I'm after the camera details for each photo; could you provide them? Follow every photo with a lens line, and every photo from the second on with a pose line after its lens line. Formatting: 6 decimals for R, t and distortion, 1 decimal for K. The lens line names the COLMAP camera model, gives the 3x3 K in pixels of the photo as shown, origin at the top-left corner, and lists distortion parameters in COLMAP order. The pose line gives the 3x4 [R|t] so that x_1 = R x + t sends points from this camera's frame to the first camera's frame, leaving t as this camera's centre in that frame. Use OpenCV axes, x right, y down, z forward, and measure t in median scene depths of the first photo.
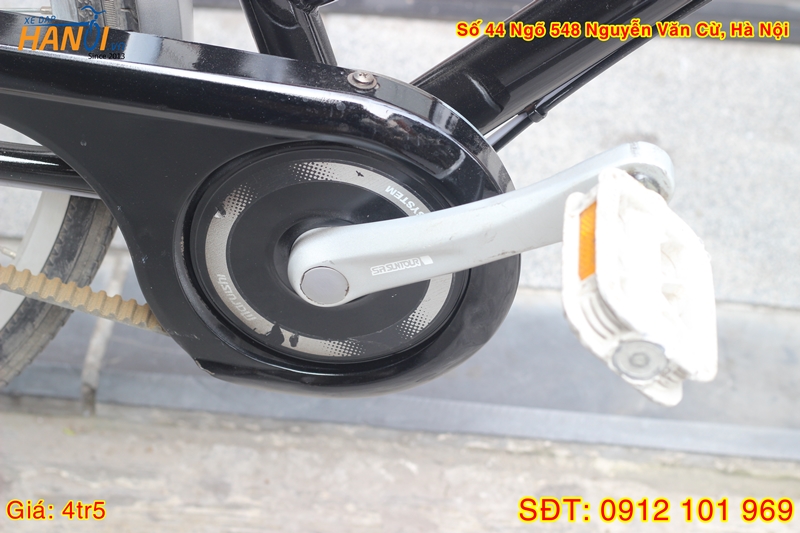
lens RADIAL K [[1843.9, 0, 398.6], [0, 1843.9, 266.6], [0, 0, 1]] dist [-0.097372, 0.000000]
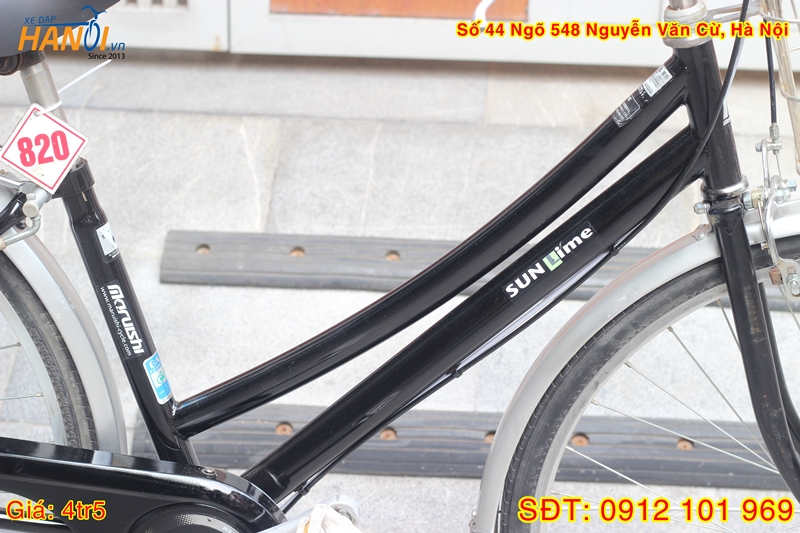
lens RADIAL K [[1843.9, 0, 400.2], [0, 1843.9, 265.7], [0, 0, 1]] dist [-0.097372, 0.000000]
pose [[0.999718, -0.023516, 0.003334, 0.177981], [0.023483, 0.957652, -0.286967, 0.251982], [0.003556, 0.286965, 0.957935, -0.939805]]
